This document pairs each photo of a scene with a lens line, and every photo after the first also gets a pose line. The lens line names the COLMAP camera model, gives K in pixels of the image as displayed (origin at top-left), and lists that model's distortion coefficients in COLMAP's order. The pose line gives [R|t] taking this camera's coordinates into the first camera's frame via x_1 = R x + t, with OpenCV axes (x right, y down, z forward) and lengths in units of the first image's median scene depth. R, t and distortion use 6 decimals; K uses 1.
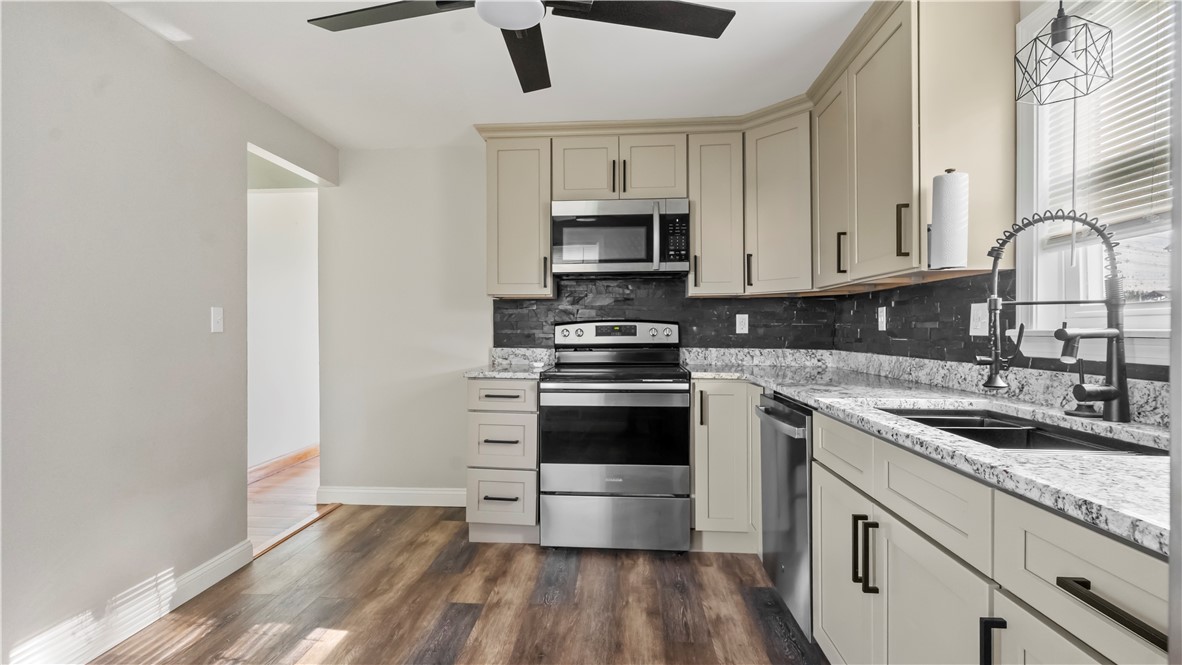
lens RADIAL K [[577.9, 0, 588.9], [0, 577.9, 329.4], [0, 0, 1]] dist [0.004471, -0.000485]
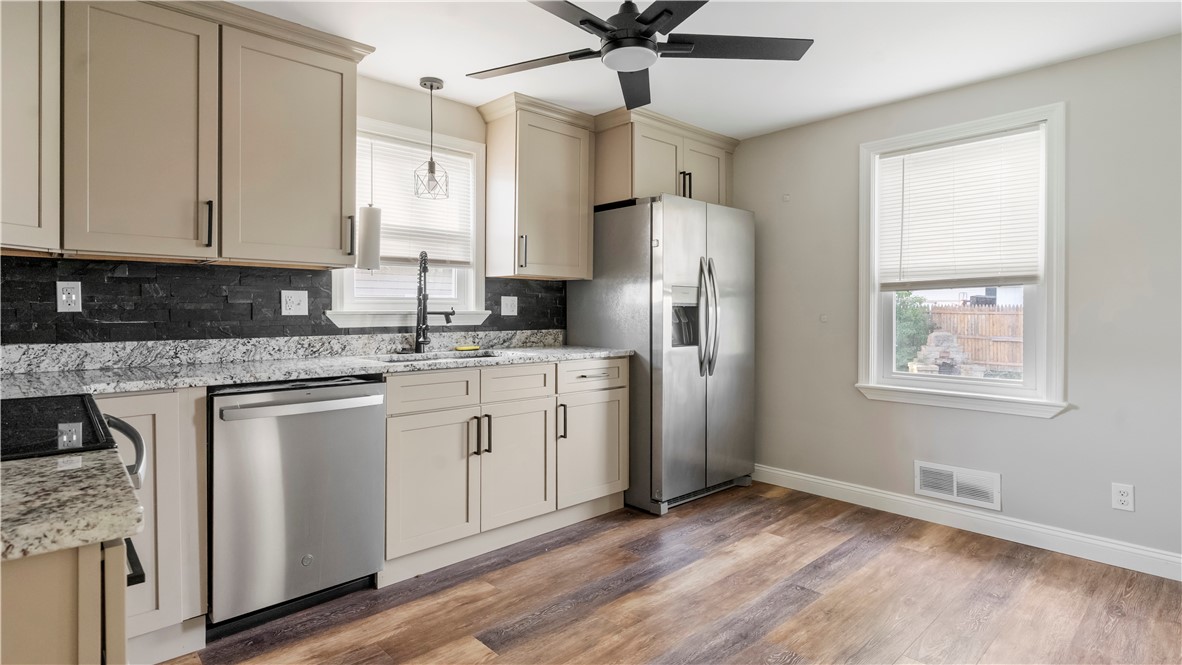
lens RADIAL K [[577.9, 0, 590.0], [0, 577.9, 322.2], [0, 0, 1]] dist [0.004471, -0.000485]
pose [[-0.735368, -0.006344, 0.677638, -0.703941], [0.005232, 0.999873, 0.015039, 0.010932], [-0.677648, 0.014605, -0.735242, 1.501953]]
